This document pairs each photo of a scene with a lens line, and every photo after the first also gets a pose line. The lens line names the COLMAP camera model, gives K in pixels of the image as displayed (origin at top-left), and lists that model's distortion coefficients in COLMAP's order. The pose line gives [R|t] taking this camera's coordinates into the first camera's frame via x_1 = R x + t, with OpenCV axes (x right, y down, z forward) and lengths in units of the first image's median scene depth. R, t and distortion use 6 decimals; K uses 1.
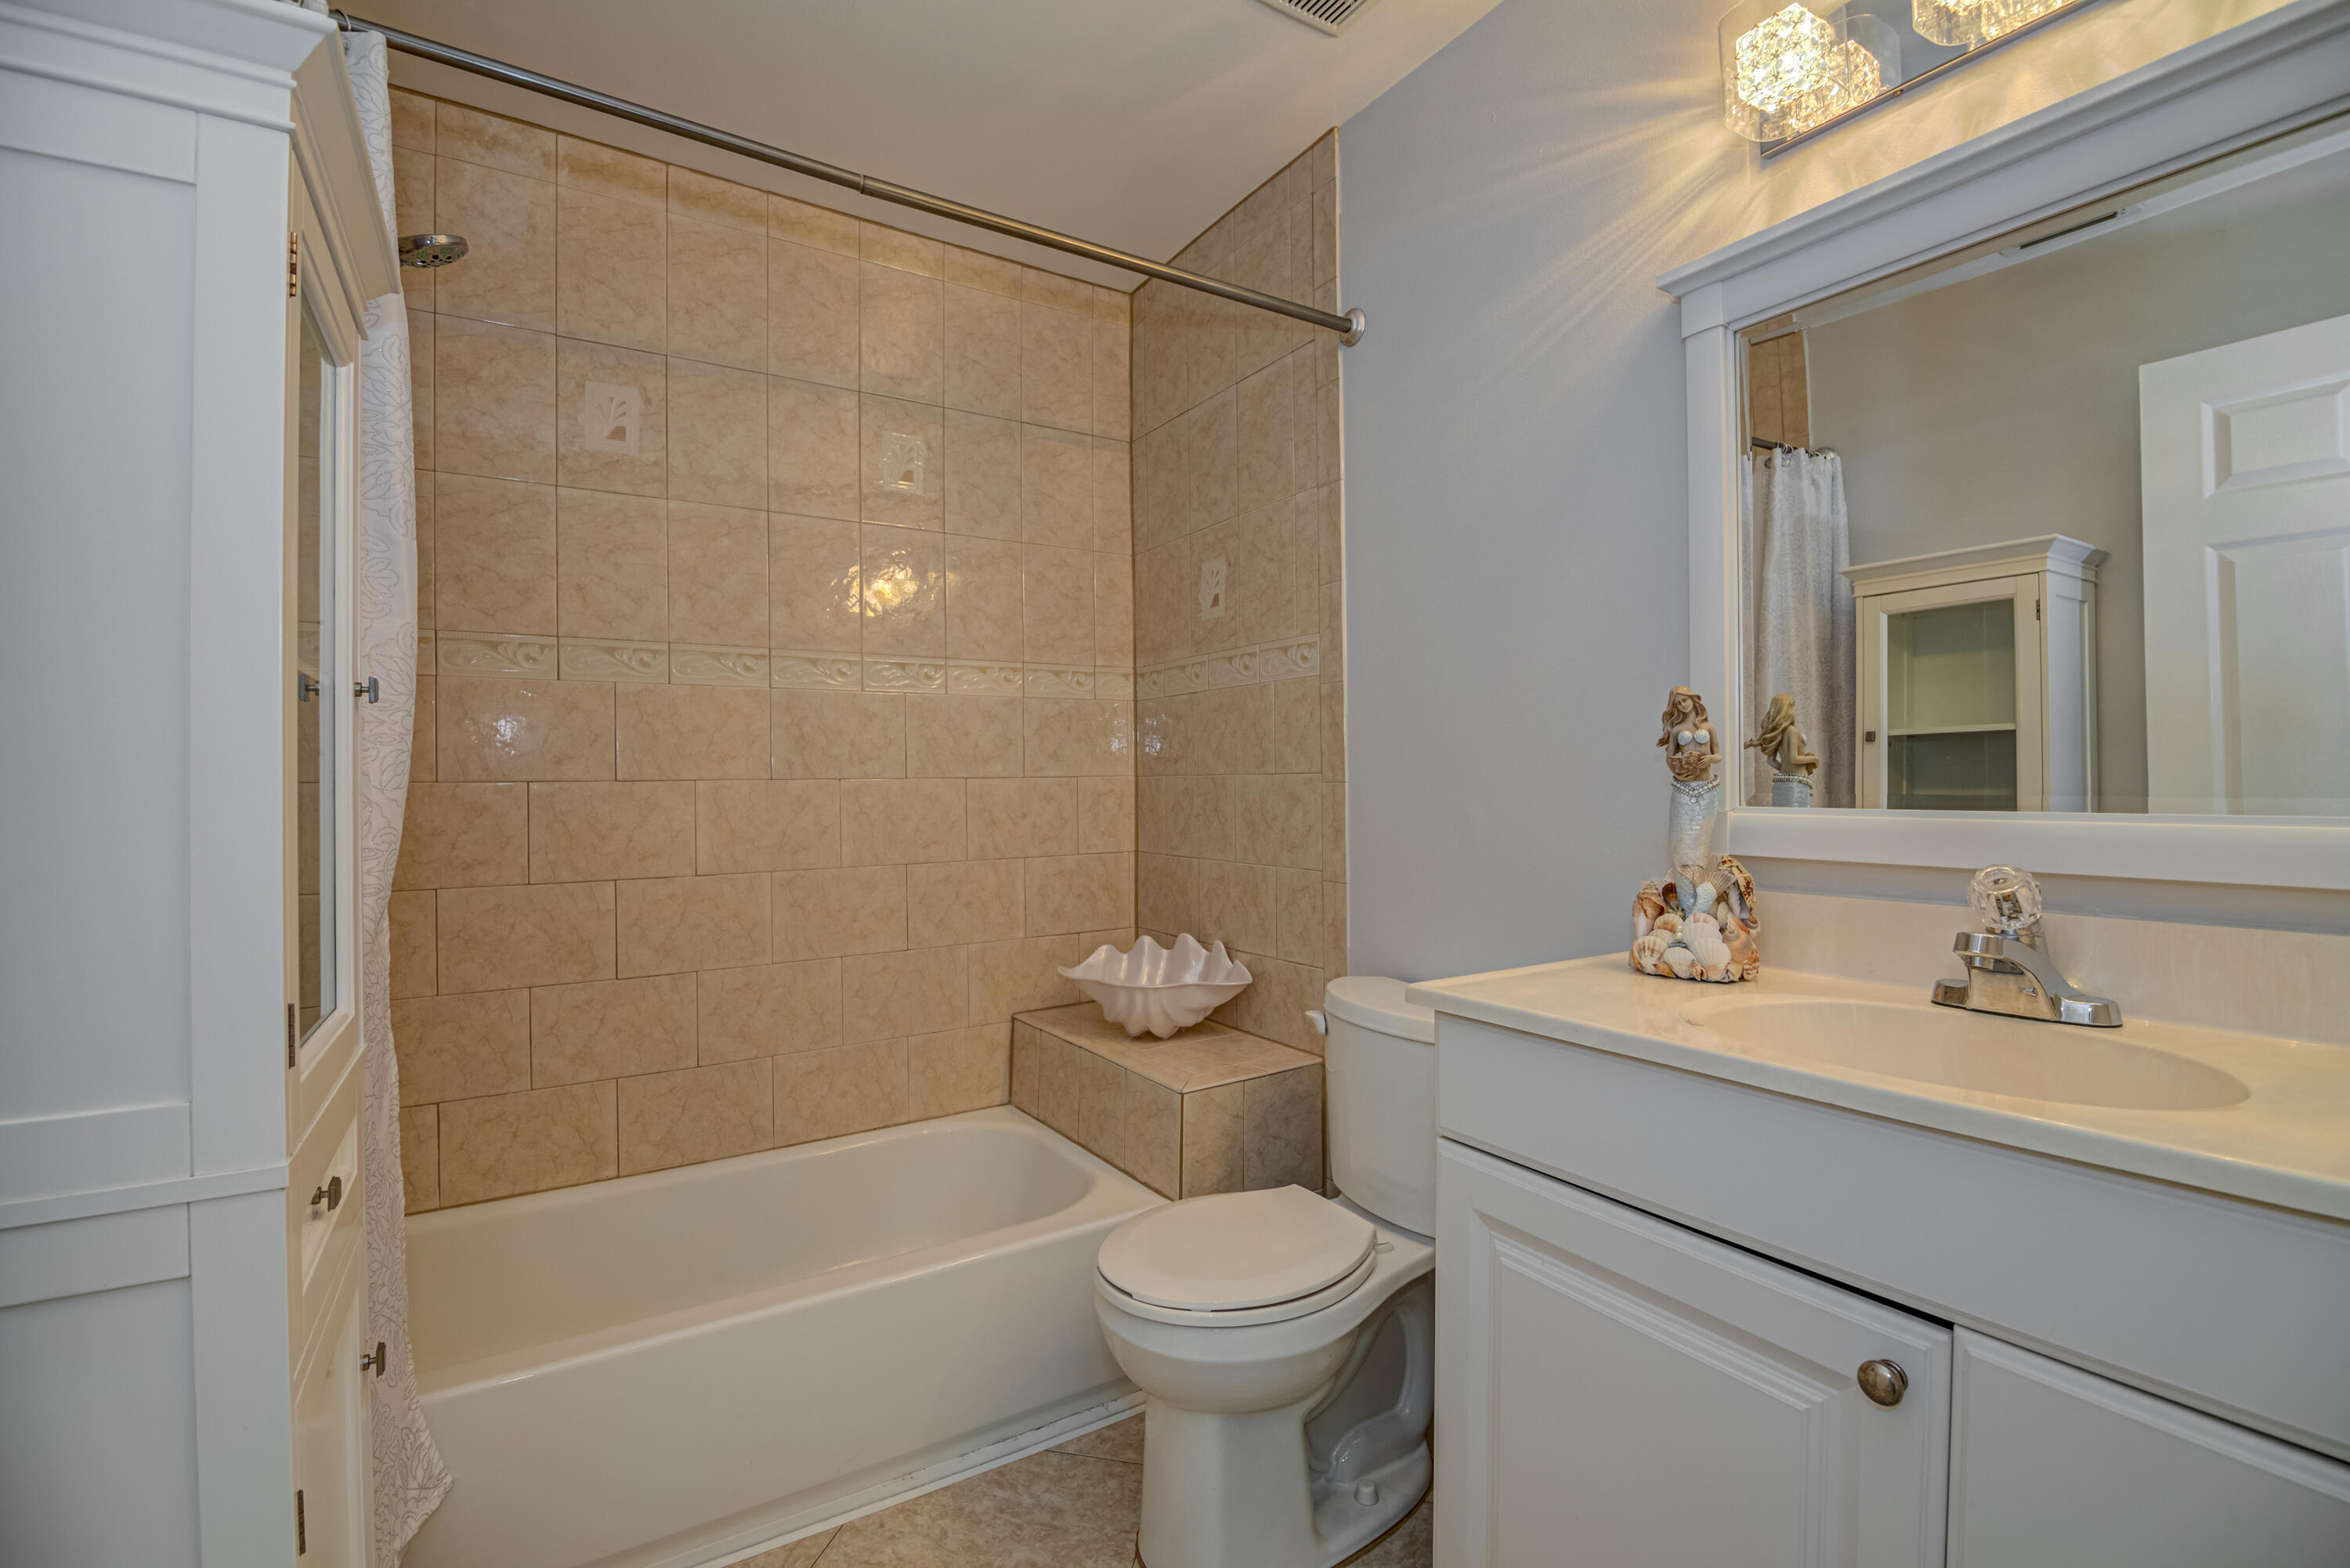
lens RADIAL K [[1043.3, 0, 1170.4], [0, 1043.3, 781.5], [0, 0, 1]] dist [-0.005200, -0.001836]
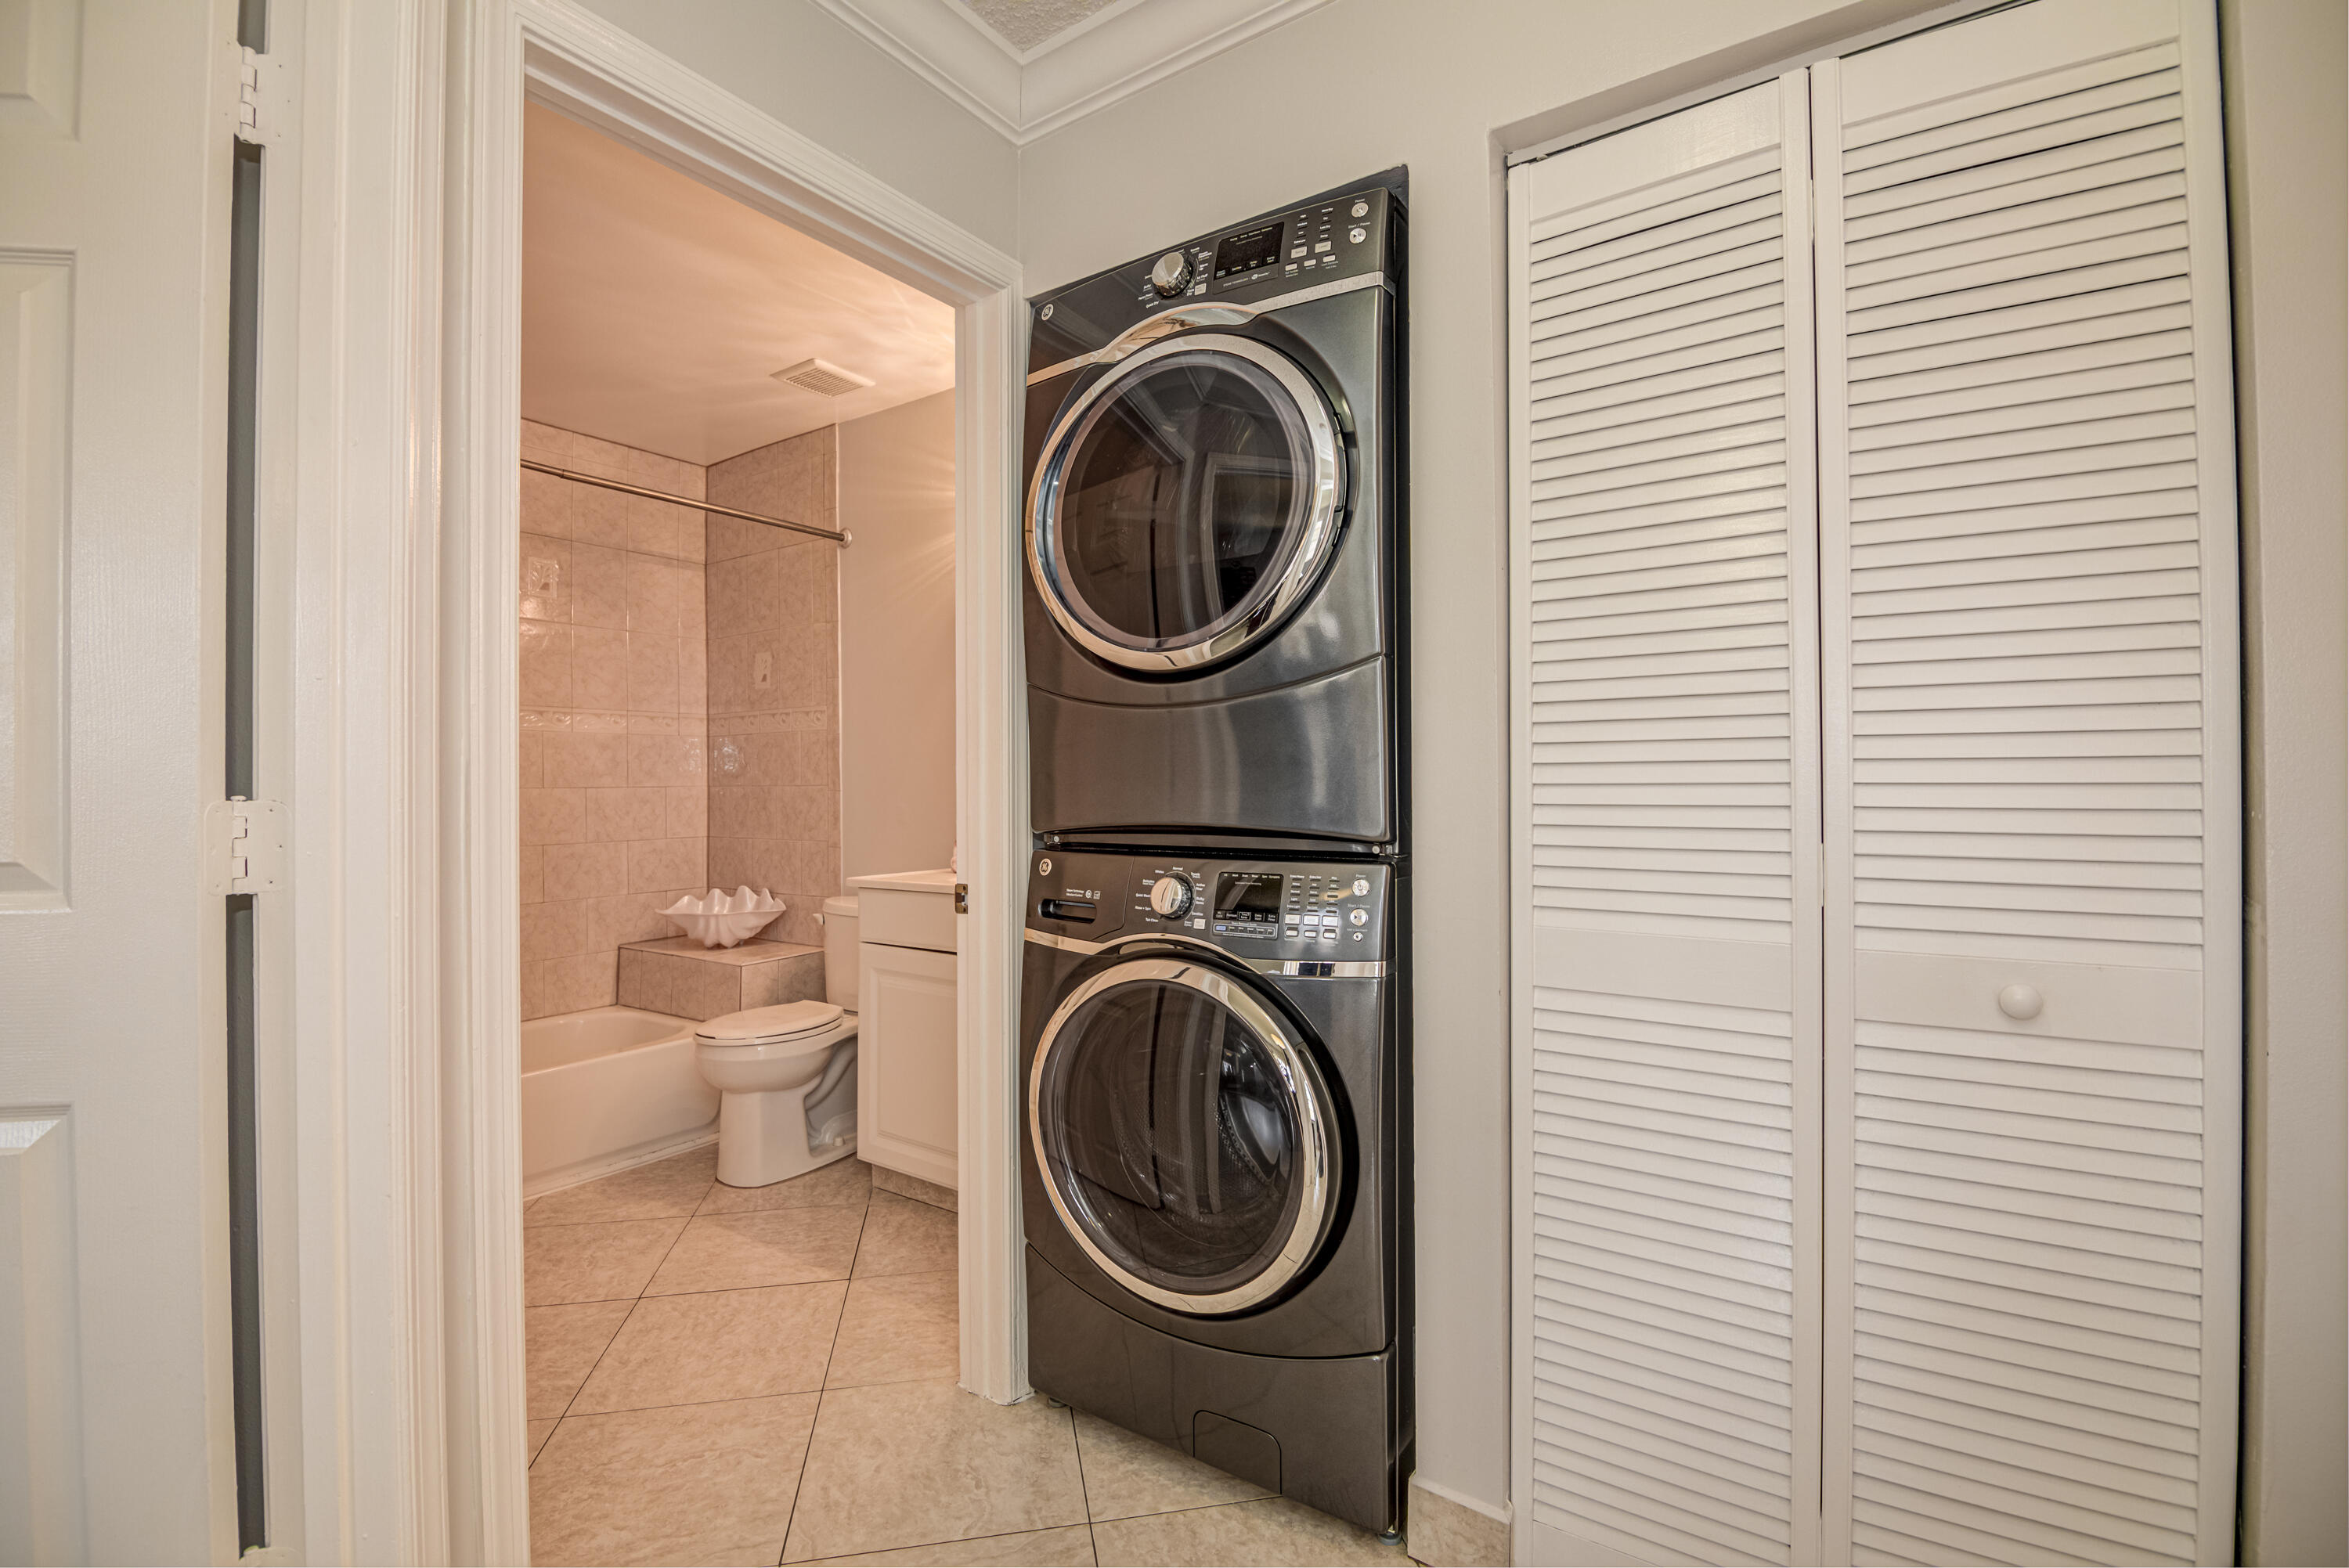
lens RADIAL K [[1042.8, 0, 1166.2], [0, 1042.8, 778.1], [0, 0, 1]] dist [-0.005200, -0.001836]
pose [[0.920785, 0.004258, 0.390046, -0.012395], [-0.001012, 0.999963, -0.008528, -0.005589], [-0.390068, 0.007458, 0.920756, -0.727372]]
